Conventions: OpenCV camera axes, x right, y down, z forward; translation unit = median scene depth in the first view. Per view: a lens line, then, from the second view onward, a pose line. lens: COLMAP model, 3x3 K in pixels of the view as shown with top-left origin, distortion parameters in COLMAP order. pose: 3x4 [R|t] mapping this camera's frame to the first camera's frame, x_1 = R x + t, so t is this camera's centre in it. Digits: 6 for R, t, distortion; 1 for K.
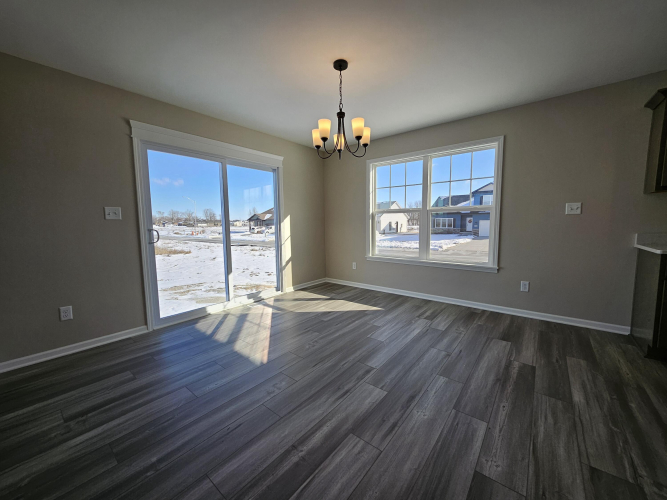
lens RADIAL K [[261.7, 0, 336.2], [0, 261.7, 246.7], [0, 0, 1]] dist [0.002450, -0.000129]
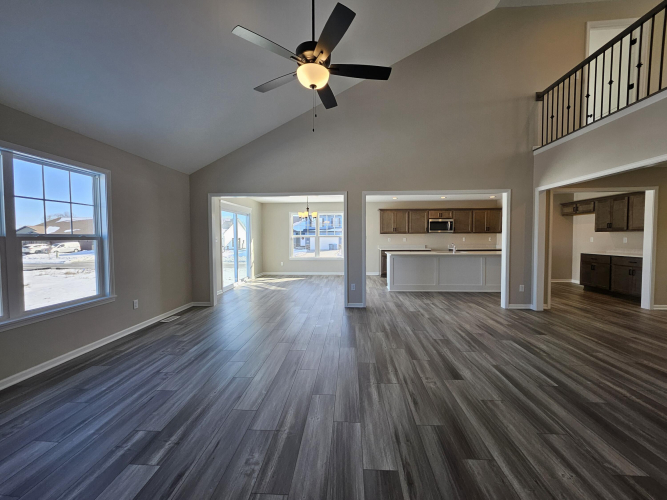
lens RADIAL K [[261.7, 0, 336.2], [0, 261.7, 246.7], [0, 0, 1]] dist [0.002450, -0.000129]
pose [[0.815417, -0.016489, 0.578640, -0.863689], [0.051258, 0.997724, -0.043801, 0.061408], [-0.576601, 0.065376, 0.814406, -0.964495]]
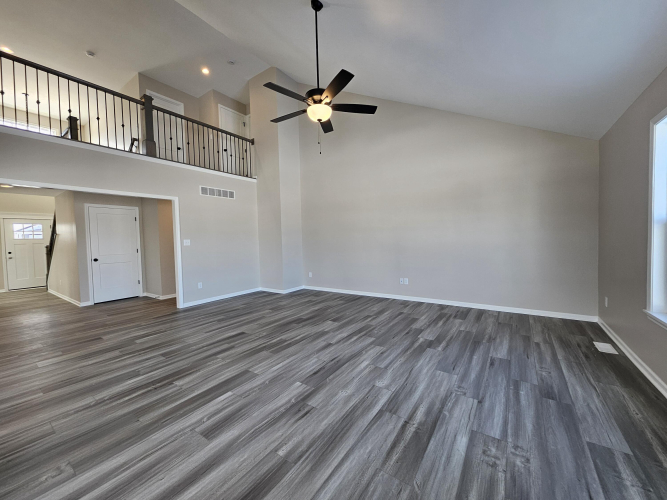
lens RADIAL K [[261.7, 0, 336.2], [0, 261.7, 246.7], [0, 0, 1]] dist [0.002450, -0.000129]
pose [[-0.996974, 0.041411, -0.065788, -0.562542], [0.032834, 0.991426, 0.126478, -0.044745], [0.070461, 0.123935, -0.989786, 0.261165]]
